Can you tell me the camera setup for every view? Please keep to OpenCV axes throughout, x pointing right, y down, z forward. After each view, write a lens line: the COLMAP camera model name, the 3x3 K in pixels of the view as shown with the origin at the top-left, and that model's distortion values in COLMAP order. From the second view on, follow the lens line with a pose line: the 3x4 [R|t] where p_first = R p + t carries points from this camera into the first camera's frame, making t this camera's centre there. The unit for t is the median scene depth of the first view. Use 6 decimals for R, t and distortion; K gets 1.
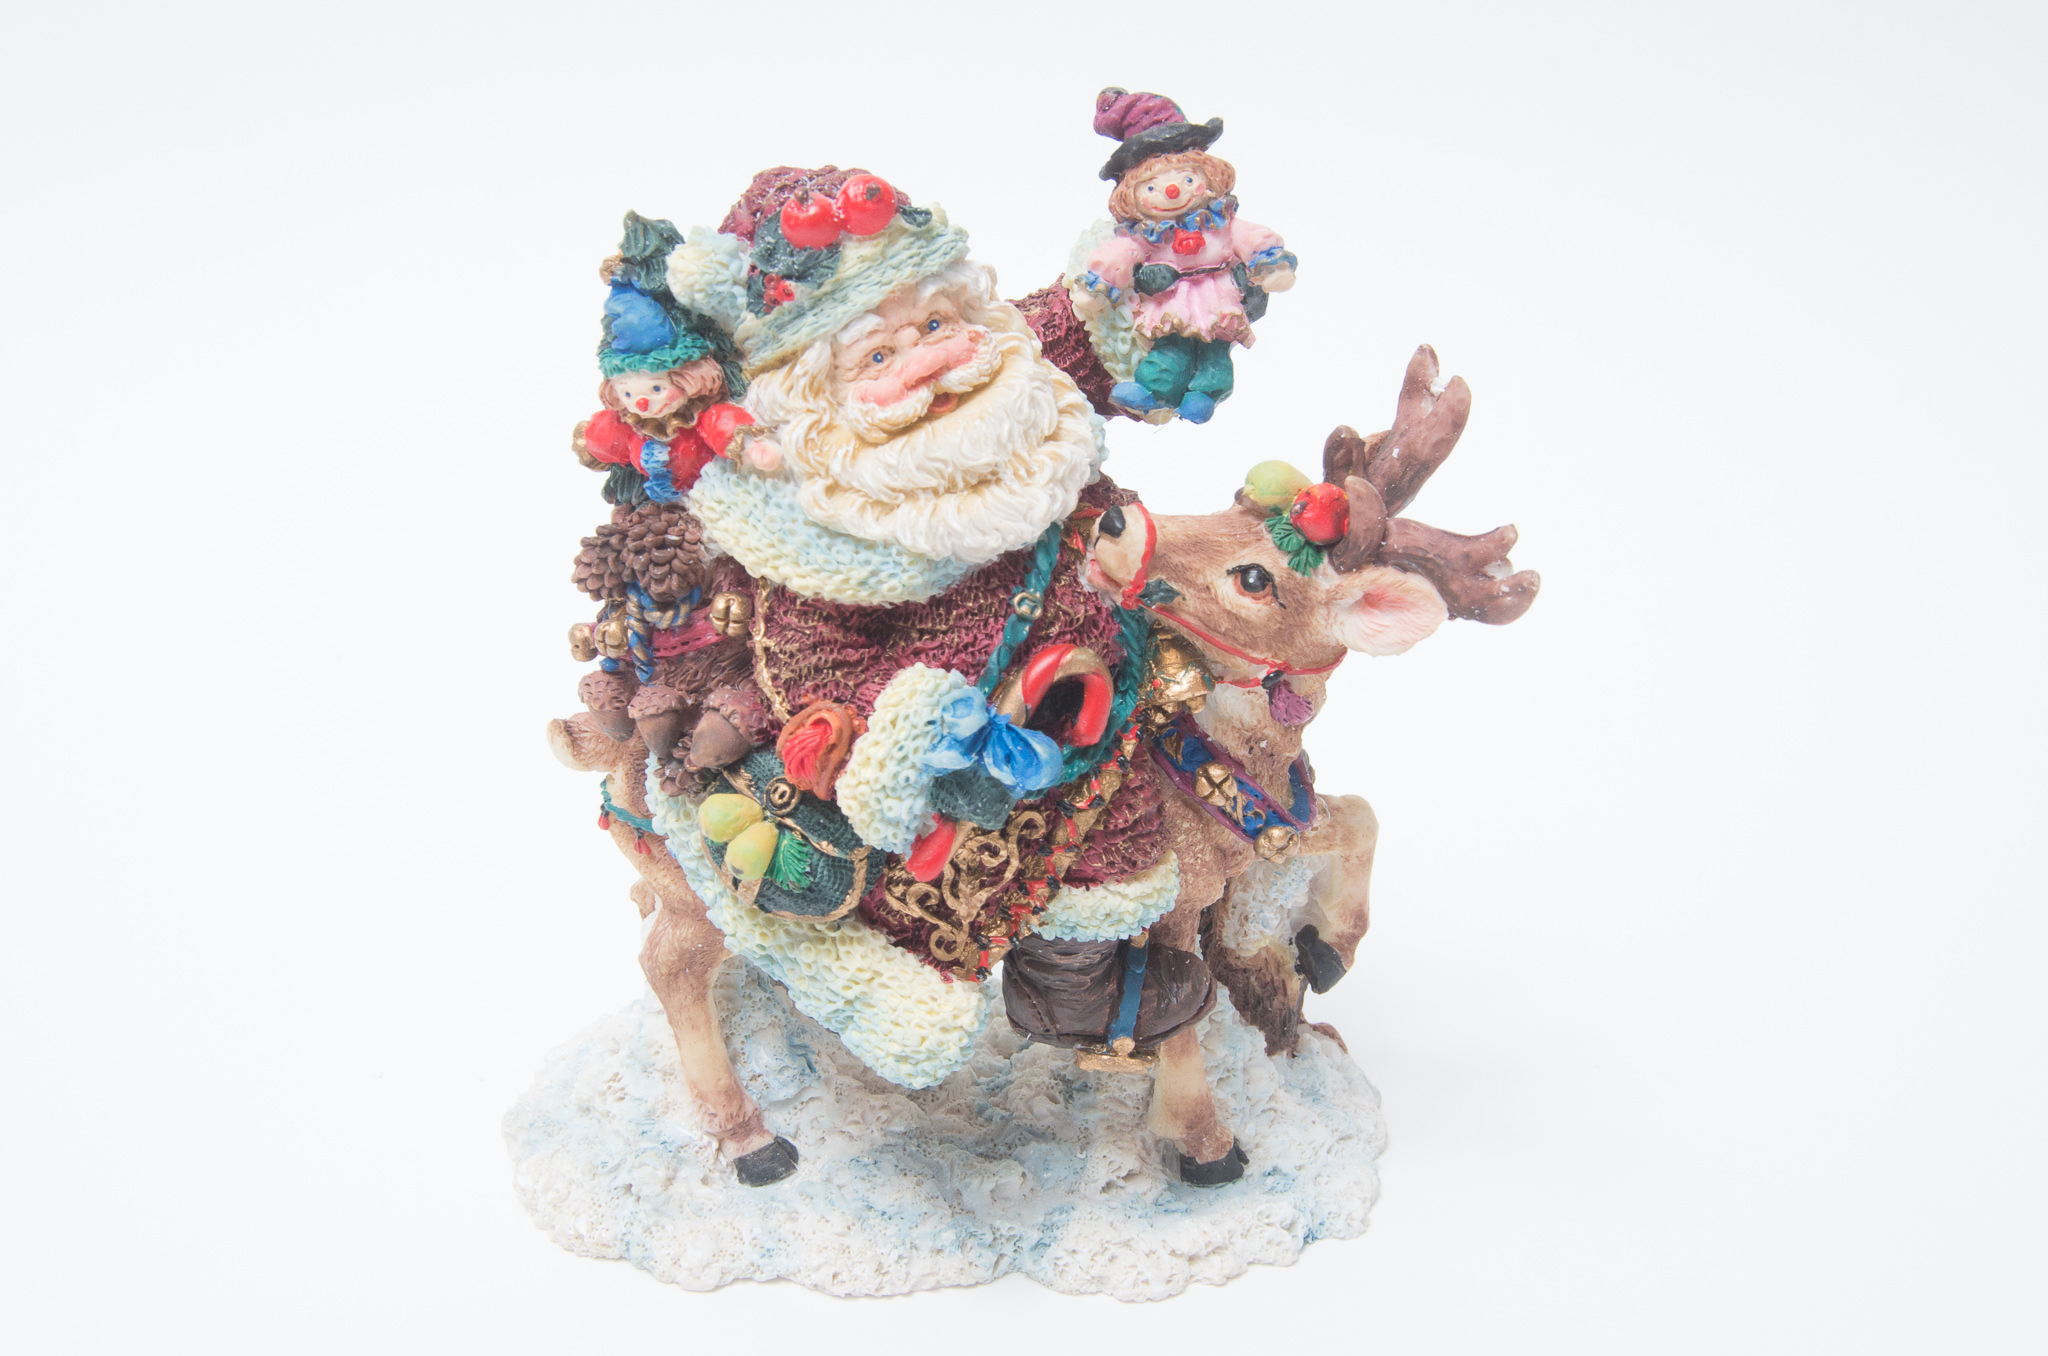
lens RADIAL K [[2529.6, 0, 1024.9], [0, 2529.6, 680.2], [0, 0, 1]] dist [0.000317, 0.000000]
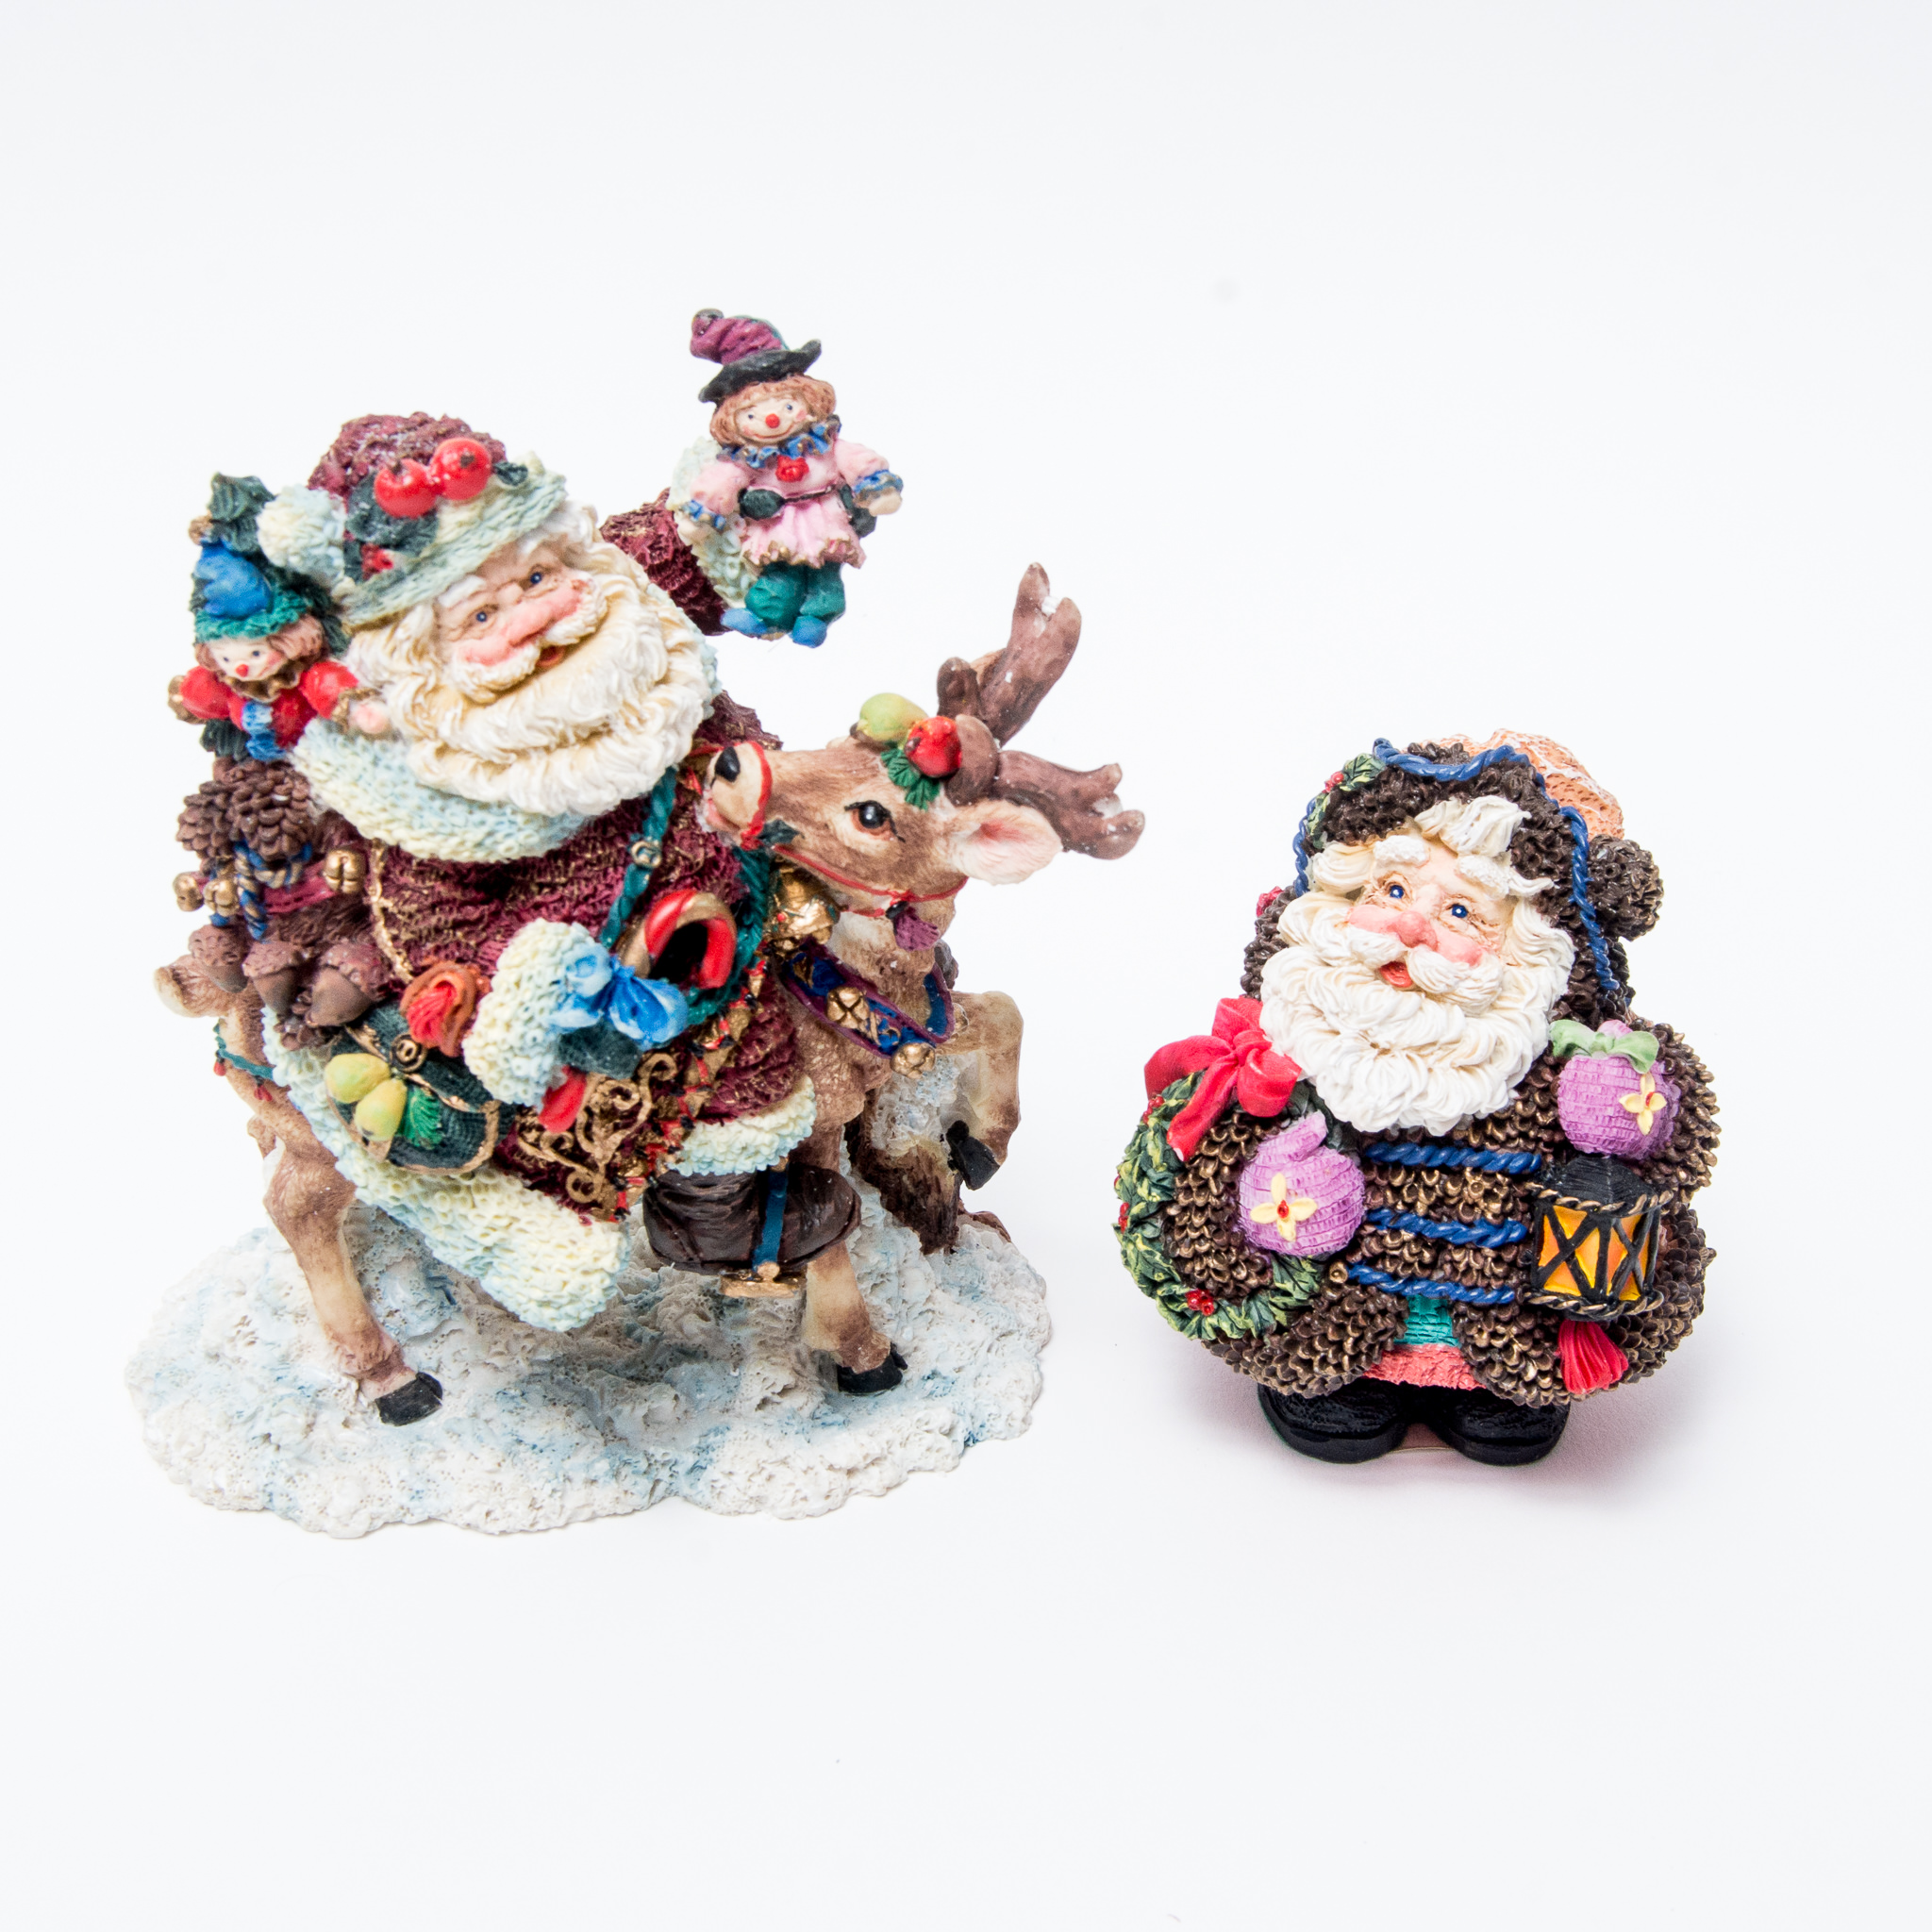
lens RADIAL K [[3120.4, 0, 965.0], [0, 3120.4, 964.9], [0, 0, 1]] dist [0.016905, 0.000000]
pose [[0.994784, -0.050705, 0.088507, 0.014309], [0.042836, 0.995142, 0.088643, -0.085677], [-0.092572, -0.084389, 0.992123, -0.227649]]
